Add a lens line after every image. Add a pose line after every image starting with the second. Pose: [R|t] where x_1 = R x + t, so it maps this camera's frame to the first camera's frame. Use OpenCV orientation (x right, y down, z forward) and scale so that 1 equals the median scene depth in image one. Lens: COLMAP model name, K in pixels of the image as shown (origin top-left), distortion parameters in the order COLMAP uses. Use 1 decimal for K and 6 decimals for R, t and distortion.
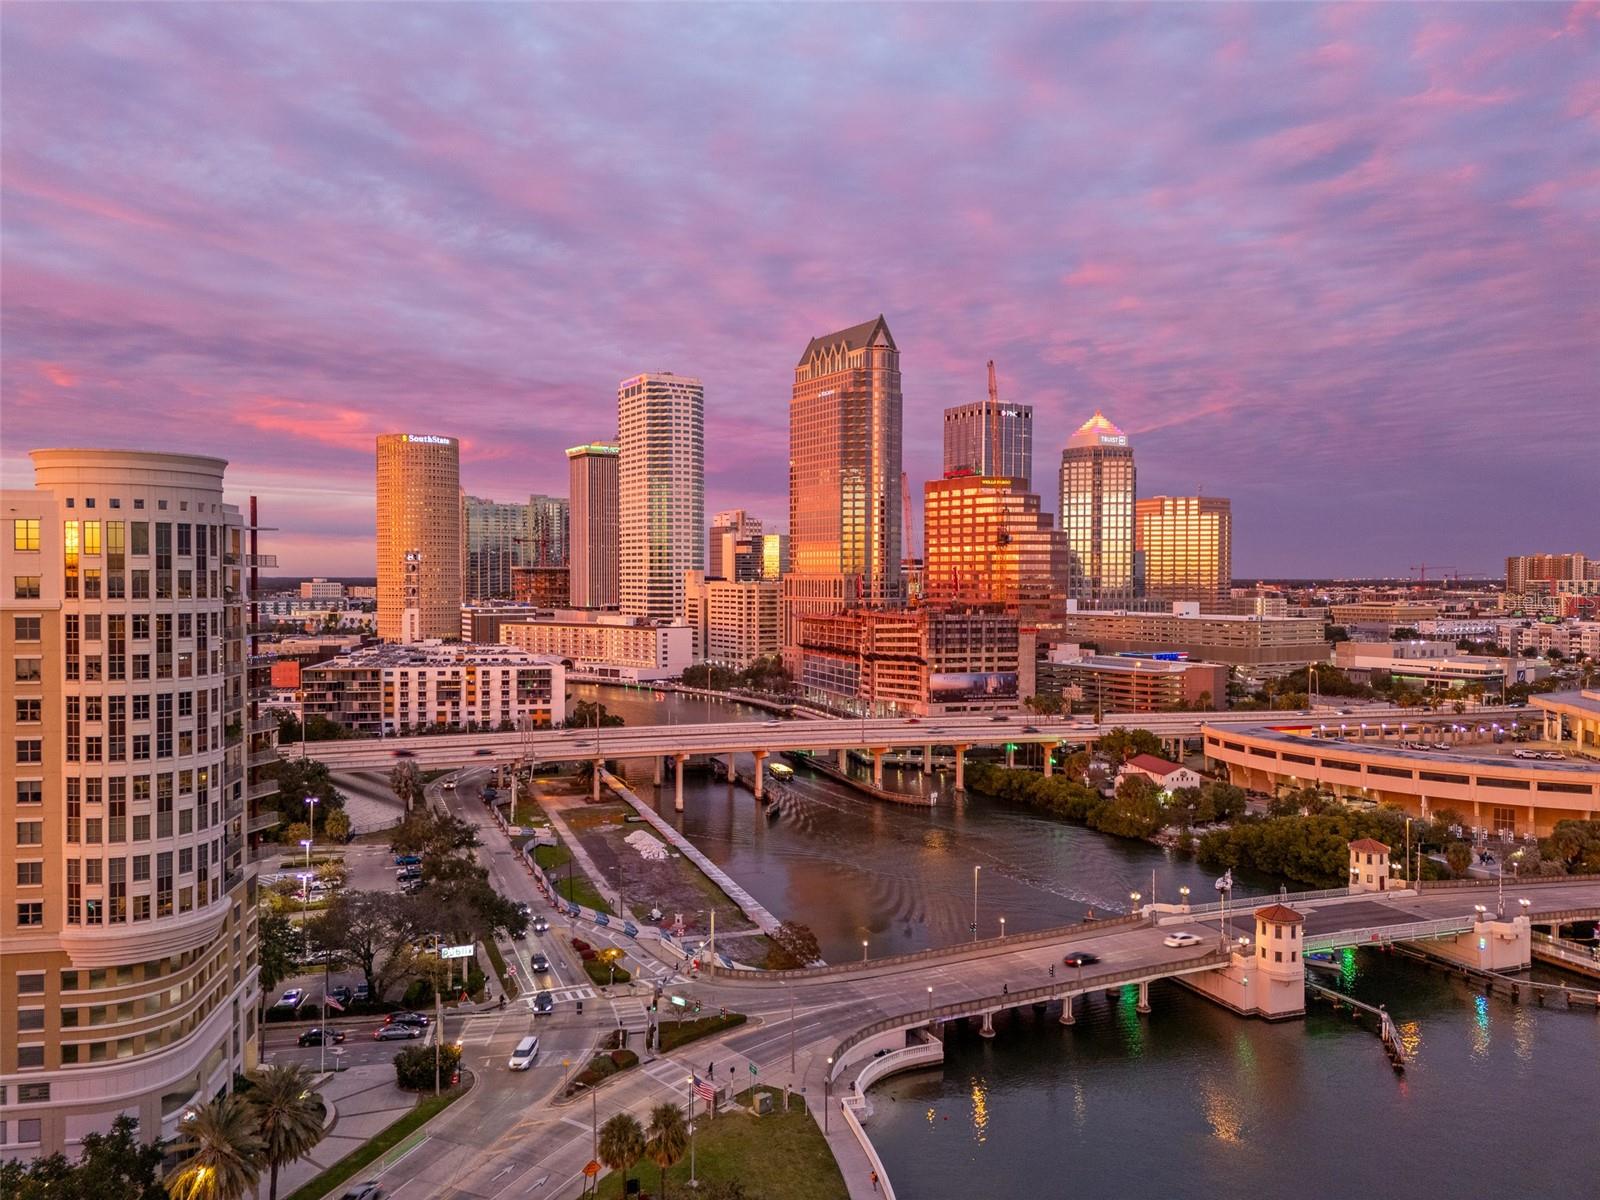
lens RADIAL K [[1176.3, 0, 800.0], [0, 1176.3, 600.0], [0, 0, 1]] dist [0.083573, -0.066329]
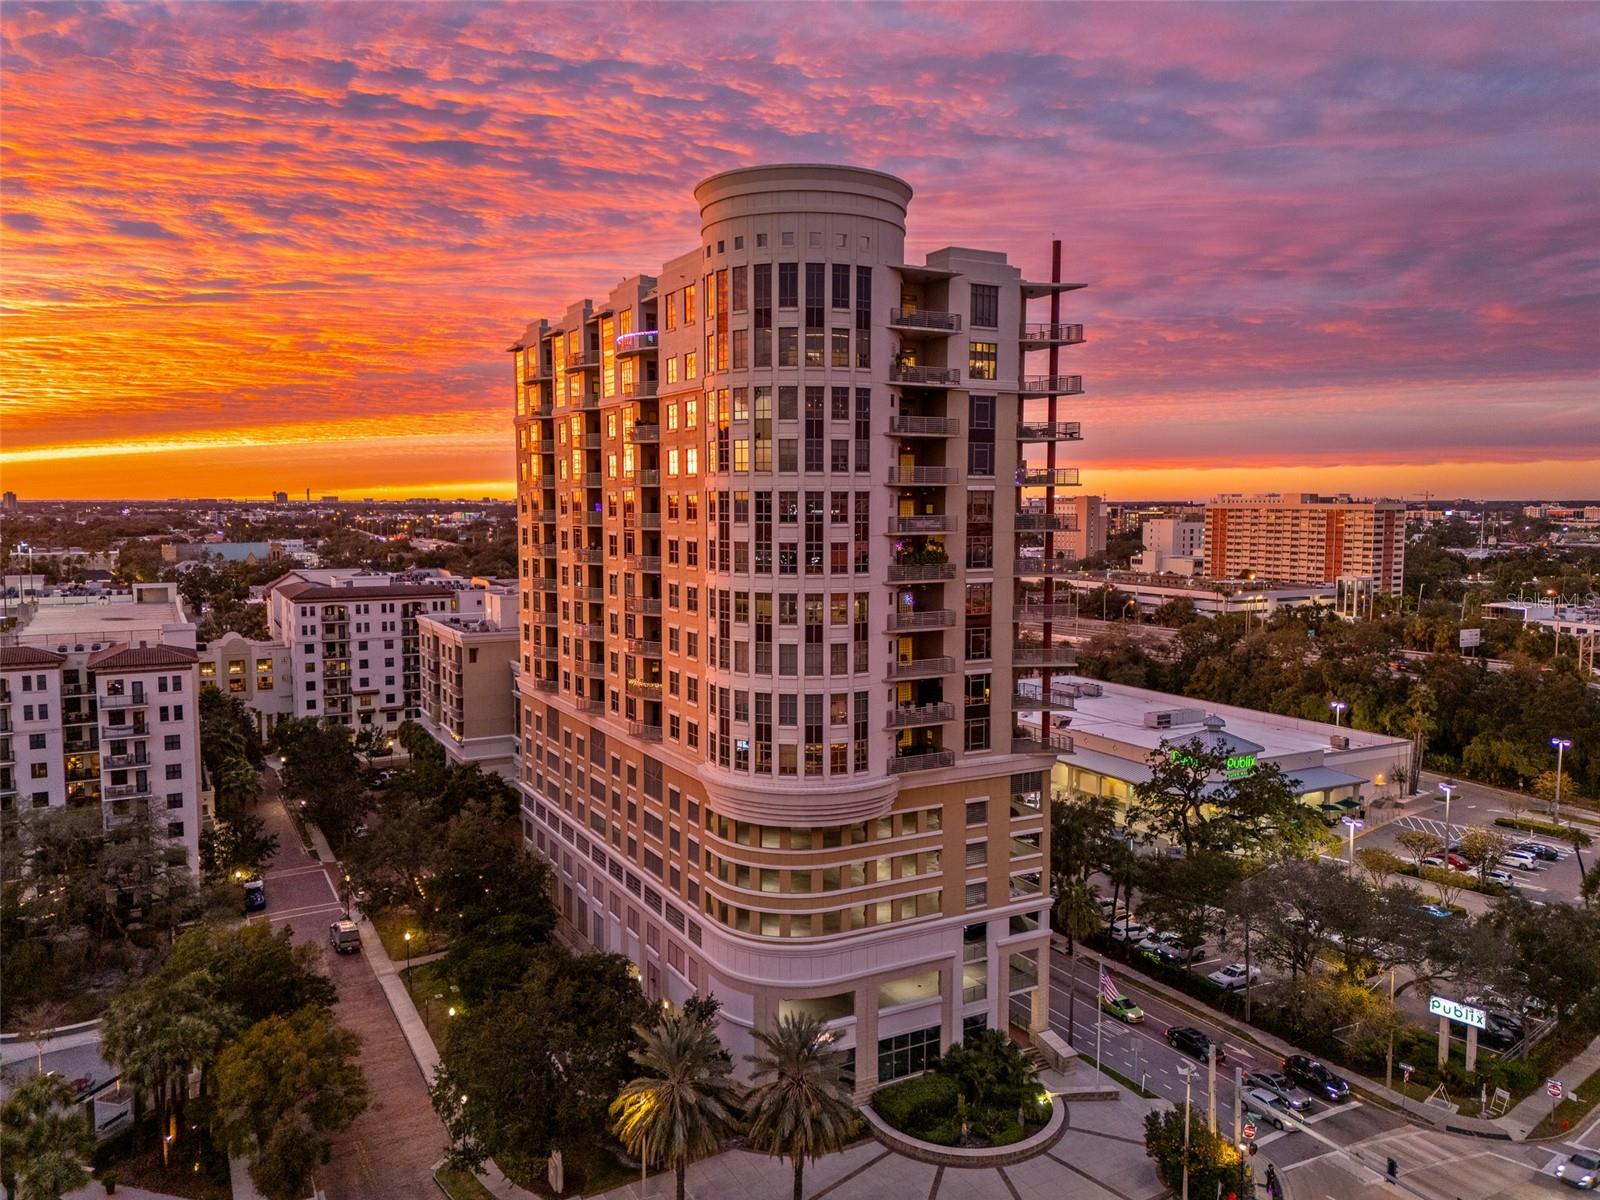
lens RADIAL K [[1176.3, 0, 800.0], [0, 1176.3, 600.0], [0, 0, 1]] dist [0.083573, -0.066329]
pose [[0.345349, 0.080372, -0.935027, 0.067361], [-0.020985, 0.996738, 0.077926, 0.030410], [0.938240, -0.007290, 0.345909, 0.259918]]
